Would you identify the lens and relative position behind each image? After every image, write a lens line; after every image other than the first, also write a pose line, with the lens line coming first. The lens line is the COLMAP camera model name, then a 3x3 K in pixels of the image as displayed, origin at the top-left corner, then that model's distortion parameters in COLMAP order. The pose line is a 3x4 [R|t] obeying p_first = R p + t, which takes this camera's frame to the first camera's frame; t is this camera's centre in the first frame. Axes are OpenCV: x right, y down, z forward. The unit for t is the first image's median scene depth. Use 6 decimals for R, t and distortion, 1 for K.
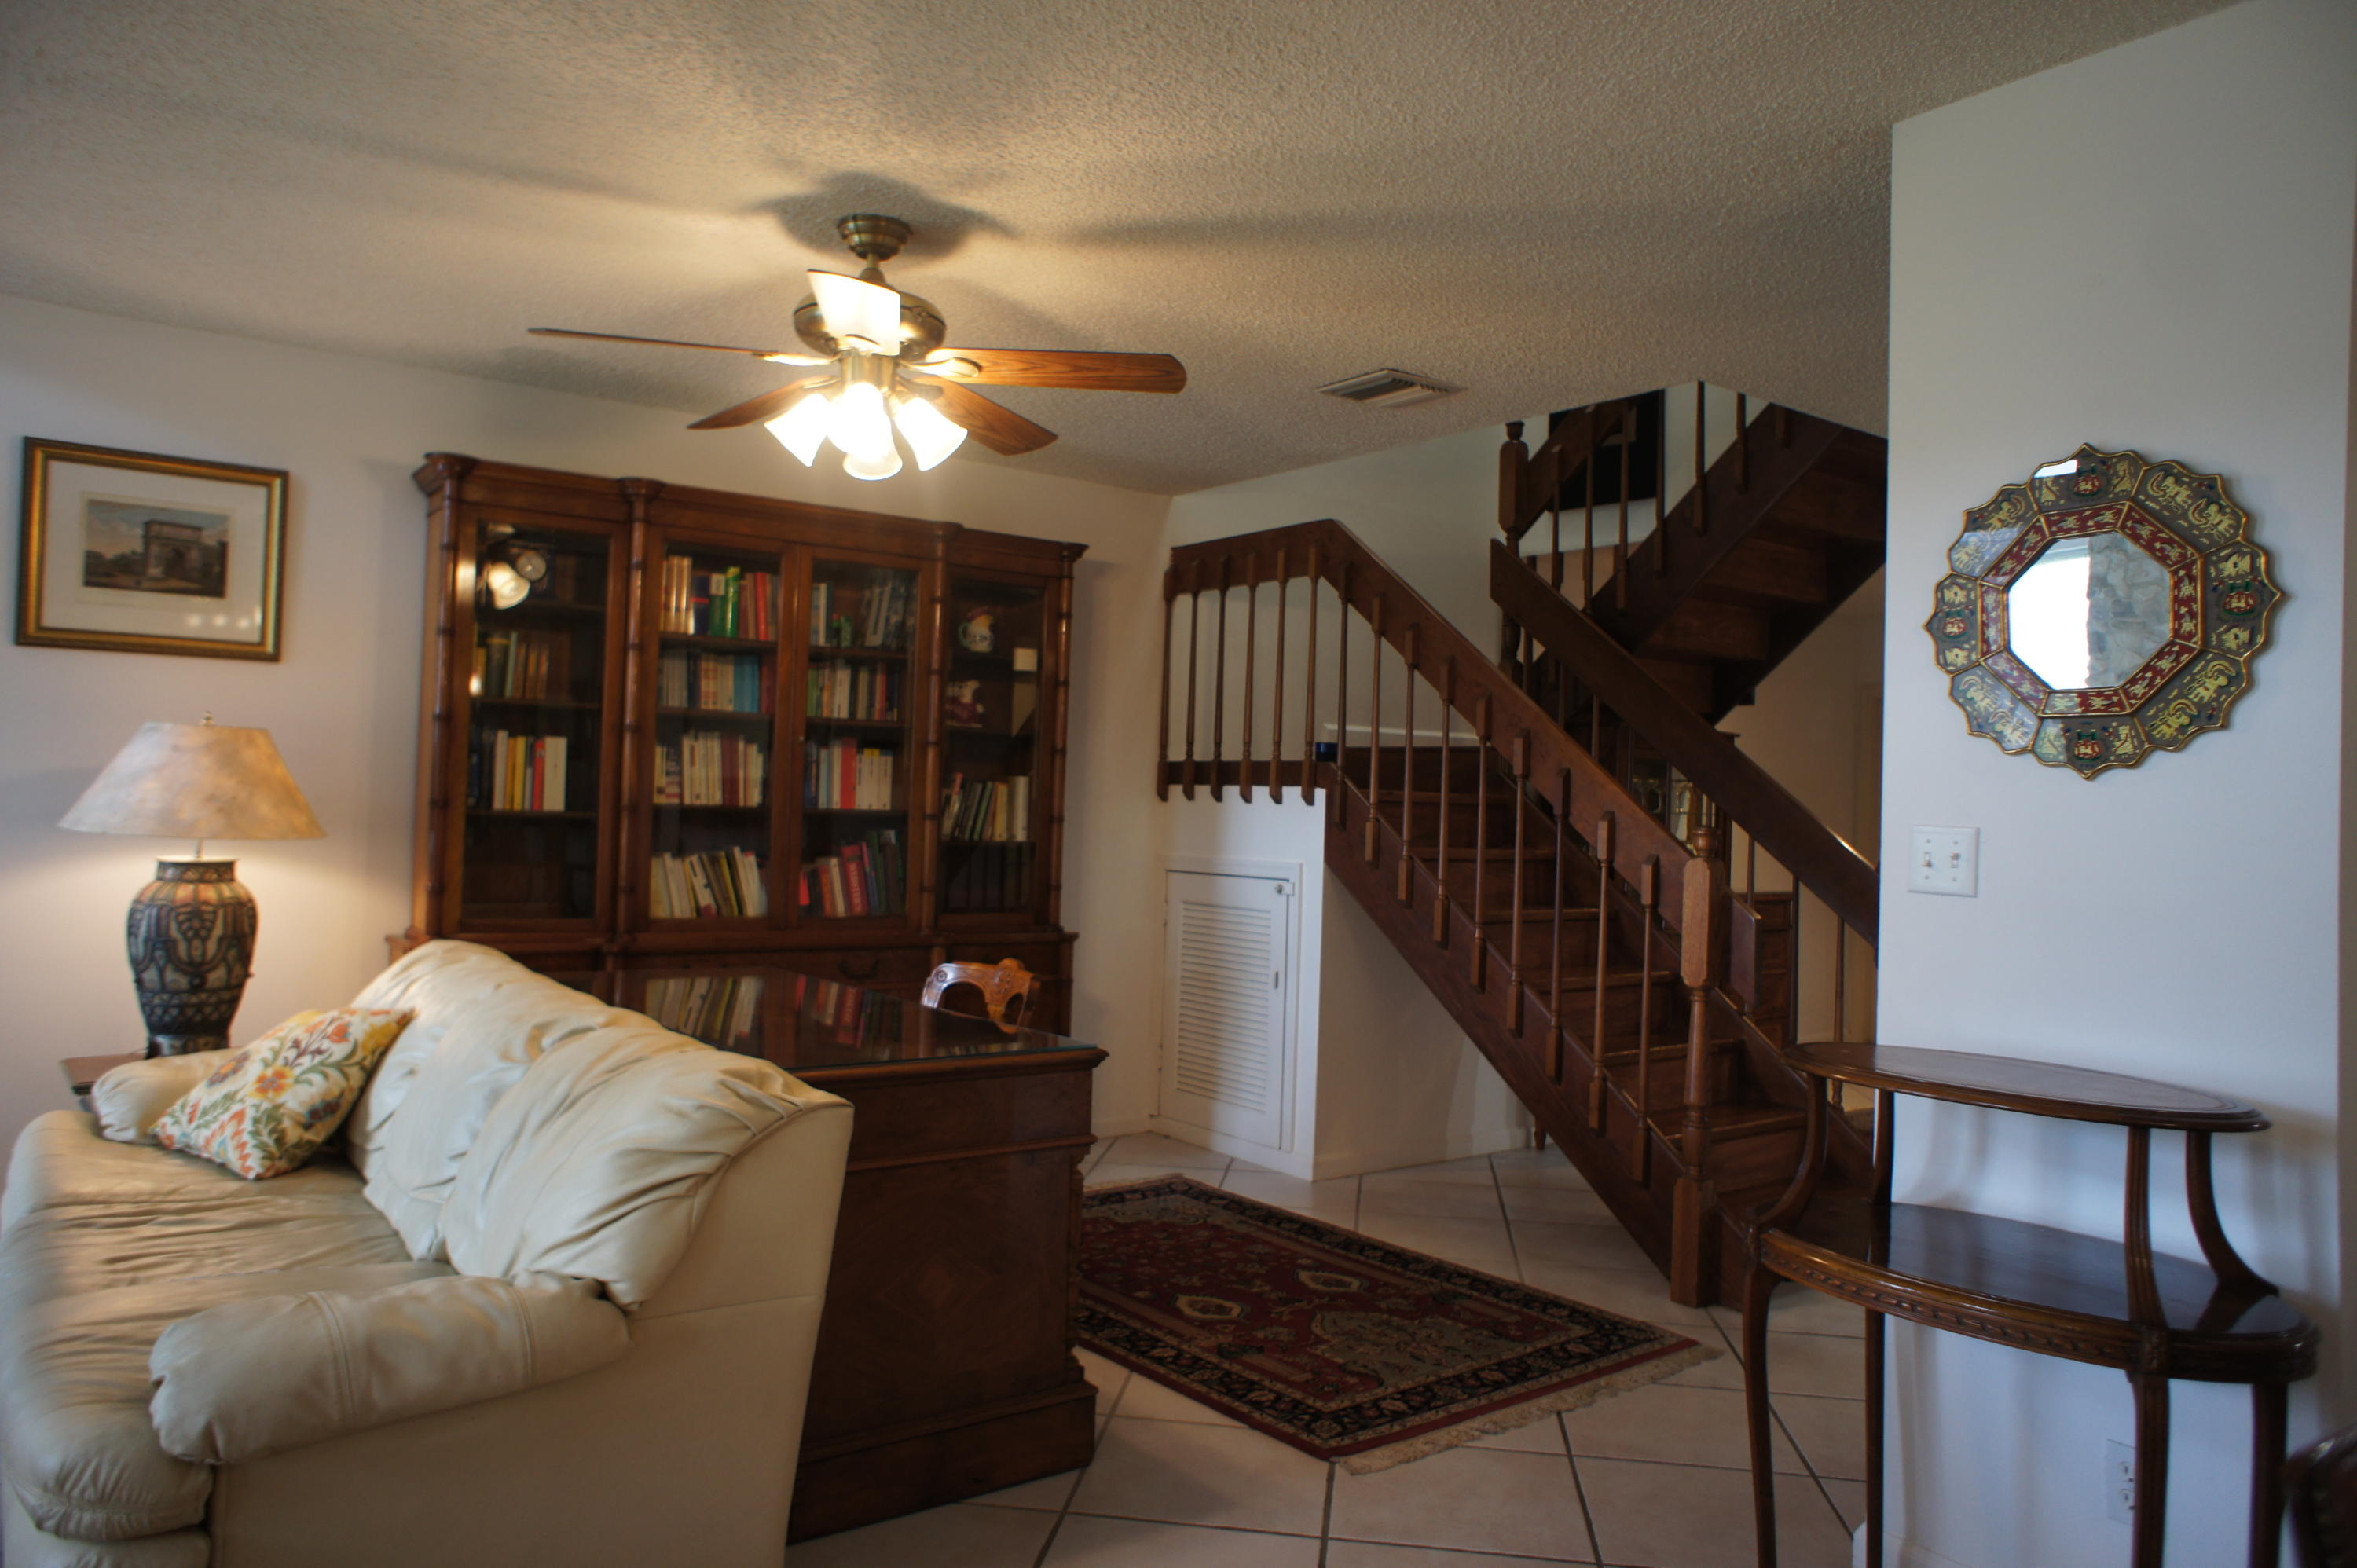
lens RADIAL K [[1599.7, 0, 1164.3], [0, 1599.7, 754.5], [0, 0, 1]] dist [-0.047581, 0.075799]
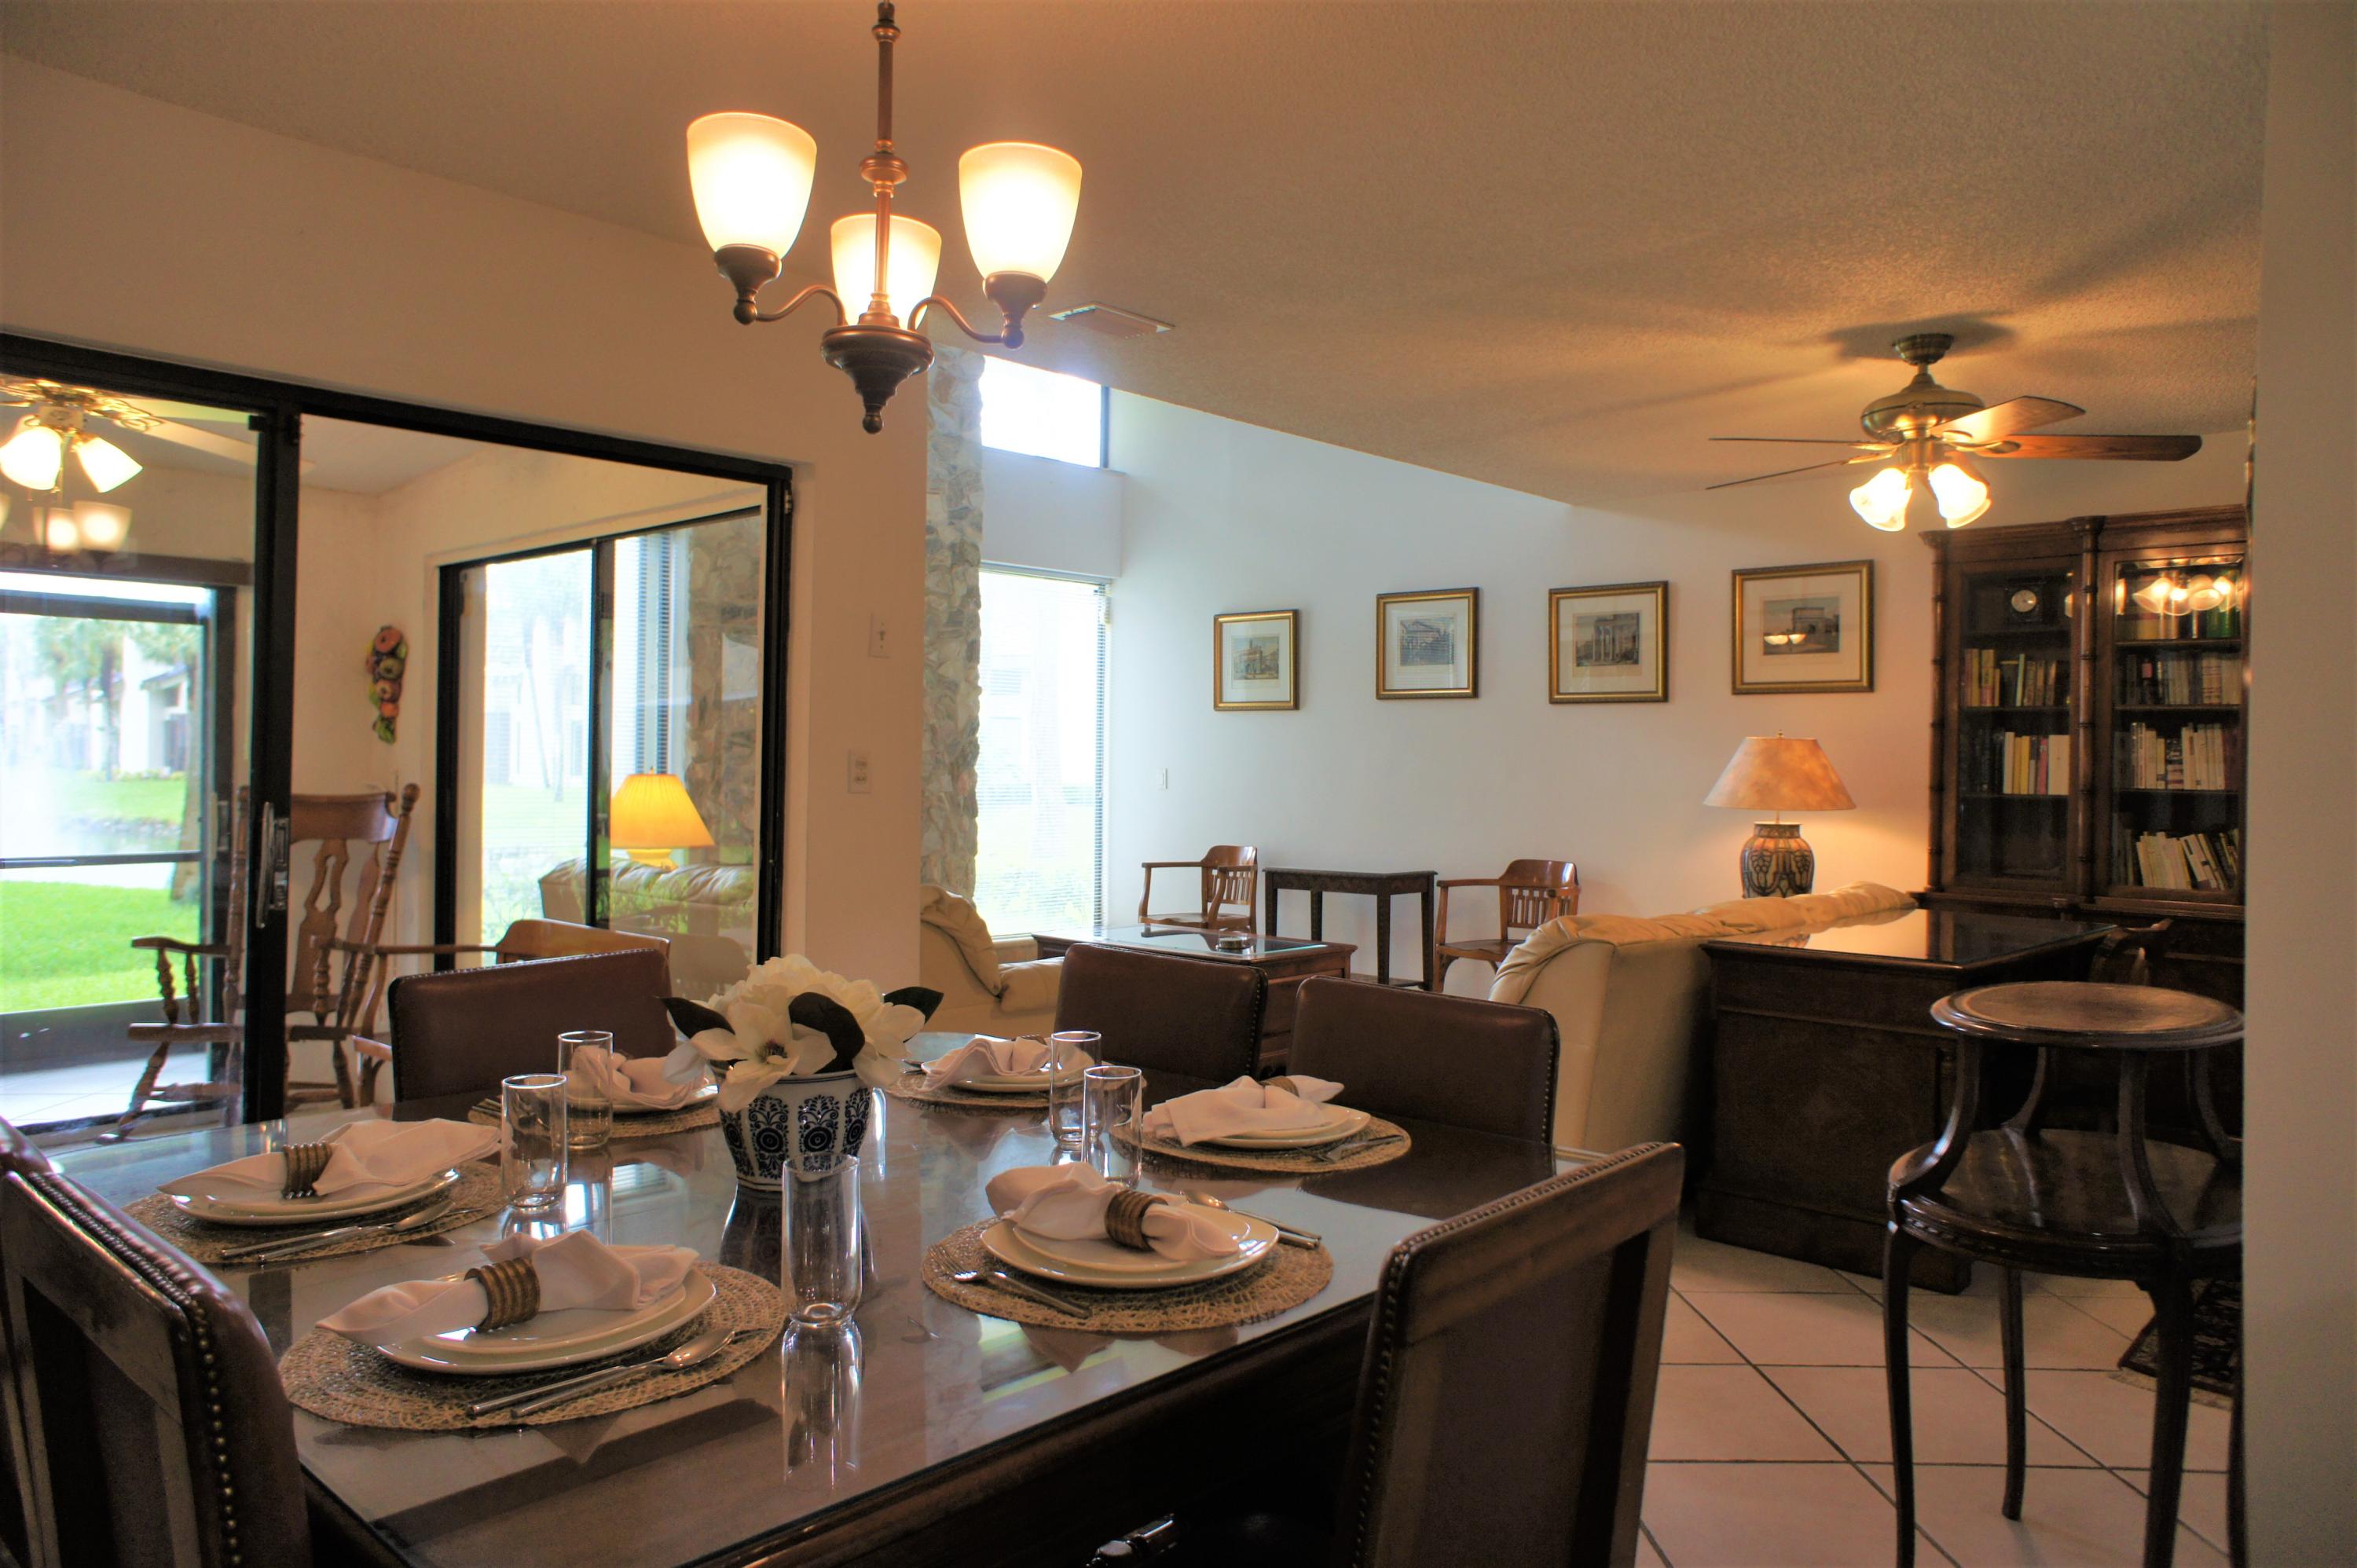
lens RADIAL K [[1599.7, 0, 1164.3], [0, 1599.7, 754.5], [0, 0, 1]] dist [-0.047581, 0.075799]
pose [[0.174337, -0.031154, -0.984193, 0.764695], [0.019036, 0.999419, -0.028264, 0.027765], [0.984502, -0.013807, 0.174829, 0.112769]]
